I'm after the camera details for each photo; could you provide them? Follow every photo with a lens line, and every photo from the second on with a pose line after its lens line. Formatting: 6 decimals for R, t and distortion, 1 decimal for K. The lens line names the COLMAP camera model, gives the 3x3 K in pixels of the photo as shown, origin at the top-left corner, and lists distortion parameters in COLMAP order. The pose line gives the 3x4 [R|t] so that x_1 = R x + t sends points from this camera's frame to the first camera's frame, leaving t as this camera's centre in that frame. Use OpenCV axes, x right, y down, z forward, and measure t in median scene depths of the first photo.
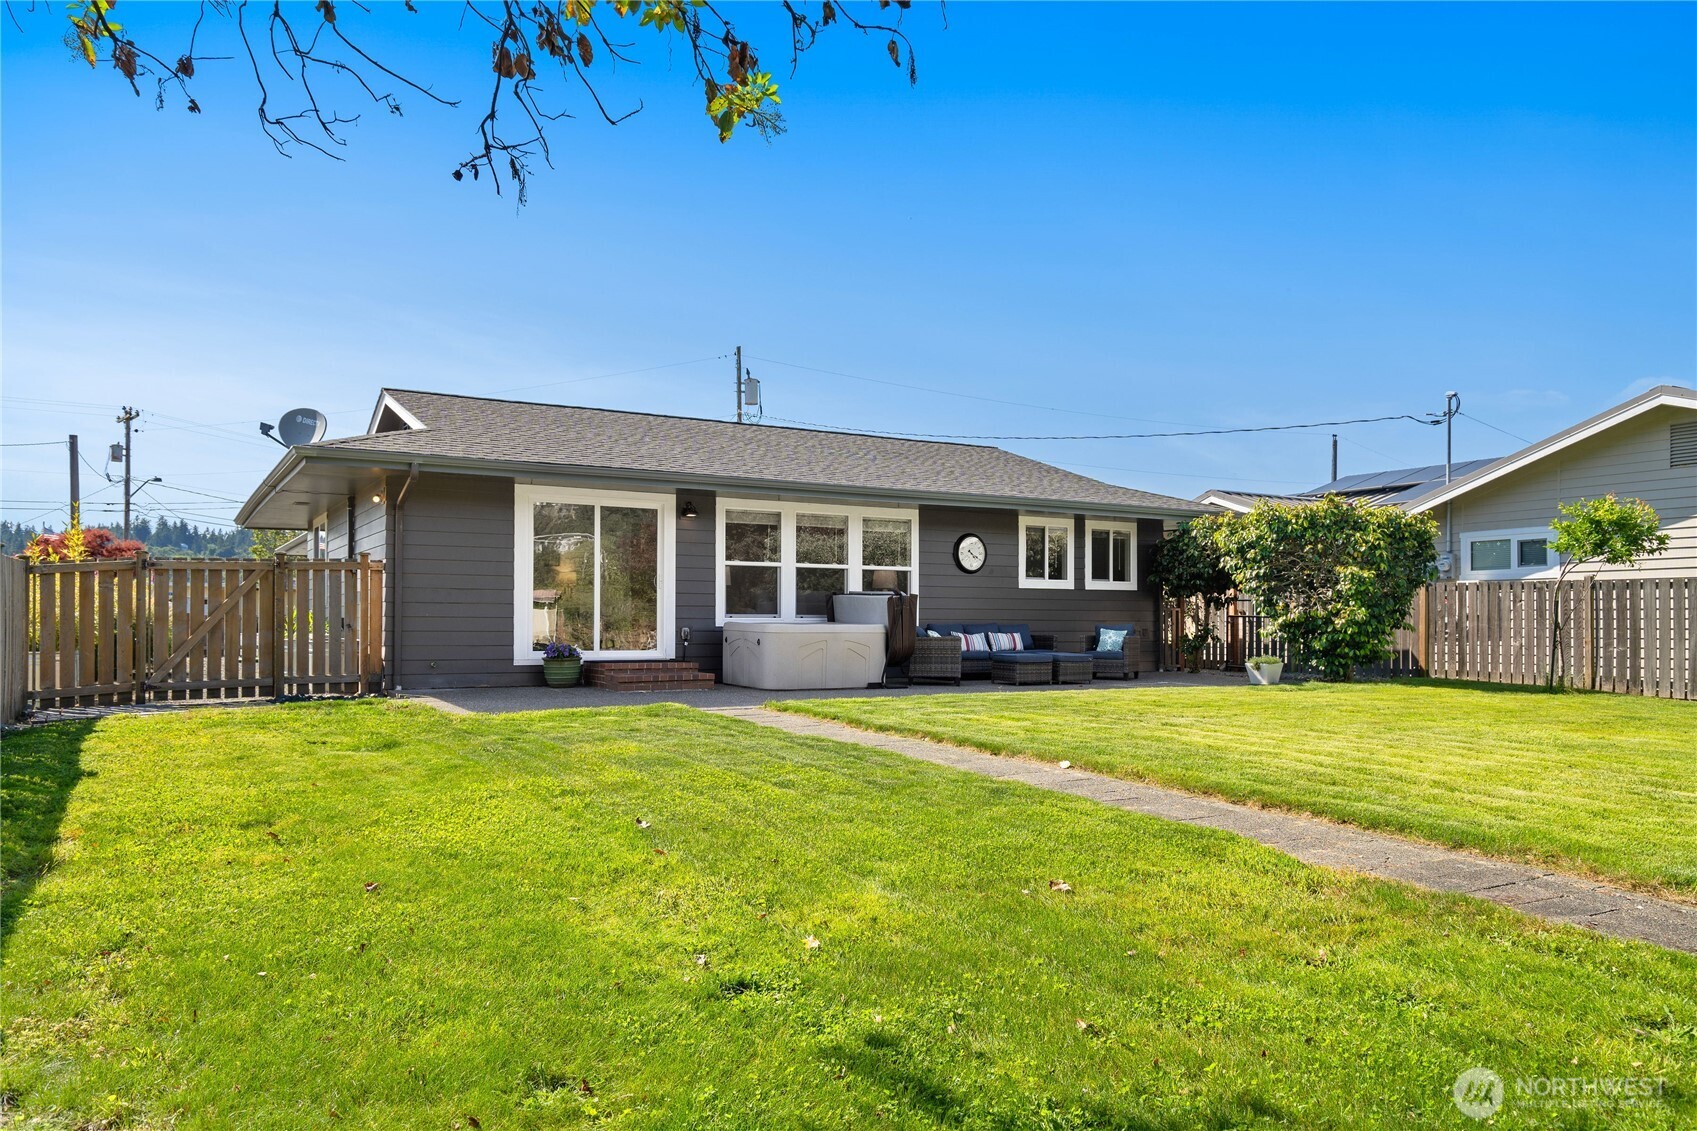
lens RADIAL K [[1127.7, 0, 848.5], [0, 1127.7, 565.5], [0, 0, 1]] dist [-0.001454, -0.000197]
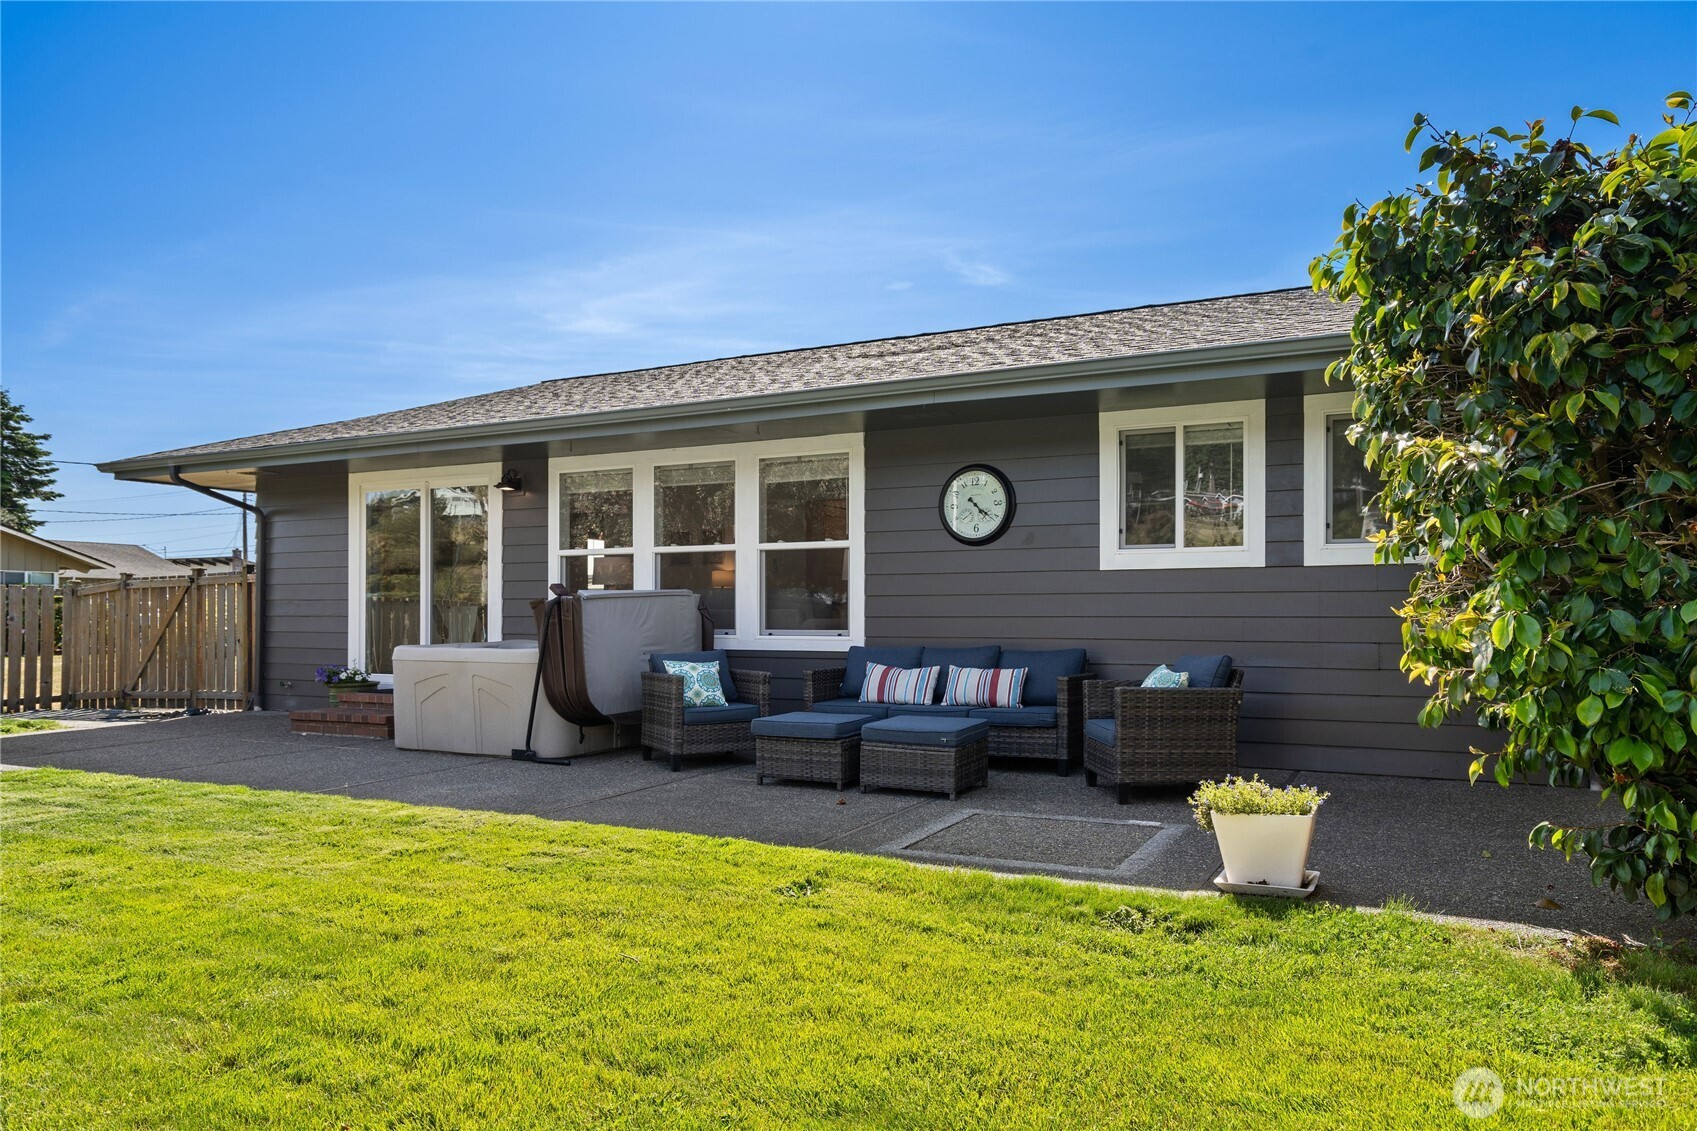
lens RADIAL K [[1221.4, 0, 851.8], [0, 1221.4, 609.8], [0, 0, 1]] dist [0.002574, 0.000915]
pose [[0.530693, -0.002988, -0.847559, 0.556973], [0.050468, 0.998331, 0.028080, 0.018364], [0.846060, -0.057676, 0.529958, 0.695230]]
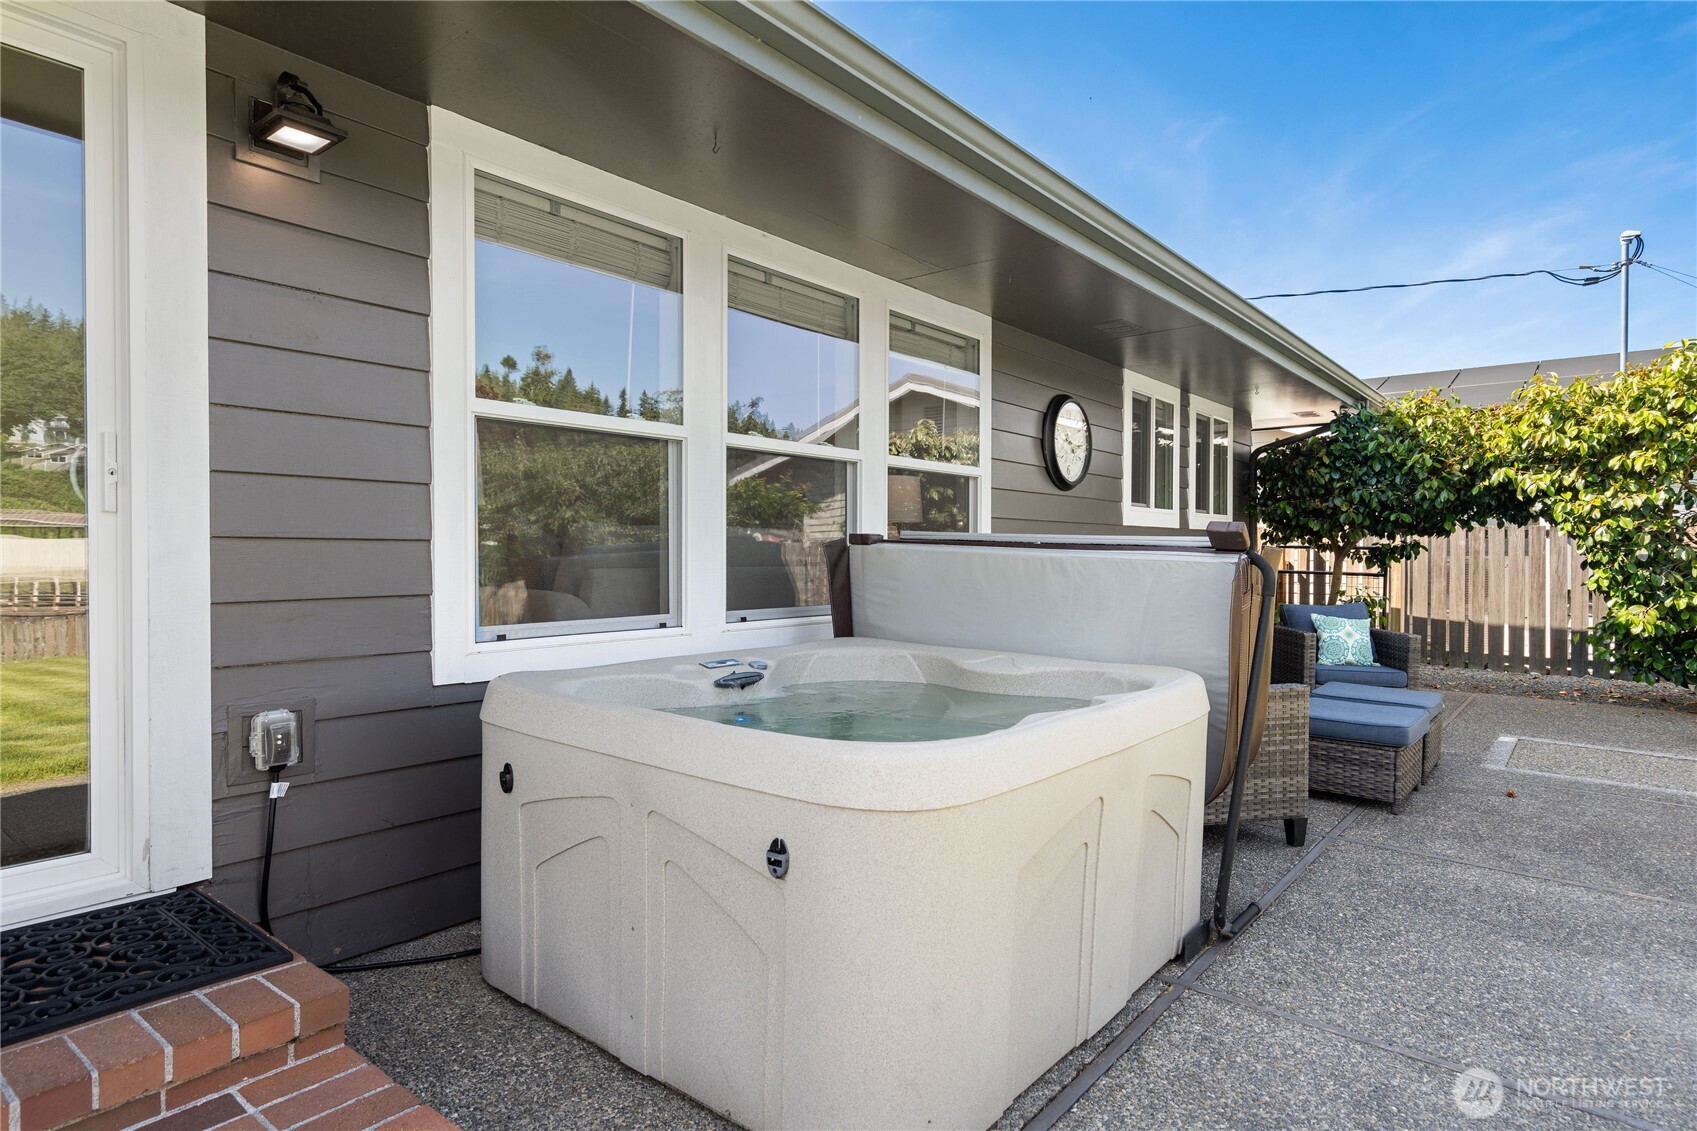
lens RADIAL K [[956.1, 0, 848.5], [0, 956.1, 565.5], [0, 0, 1]] dist [0.030215, -0.000095]
pose [[0.933410, 0.000253, 0.358811, -0.099480], [-0.025104, 0.997595, 0.064602, 0.014005], [-0.357931, -0.069308, 0.931172, 0.723369]]
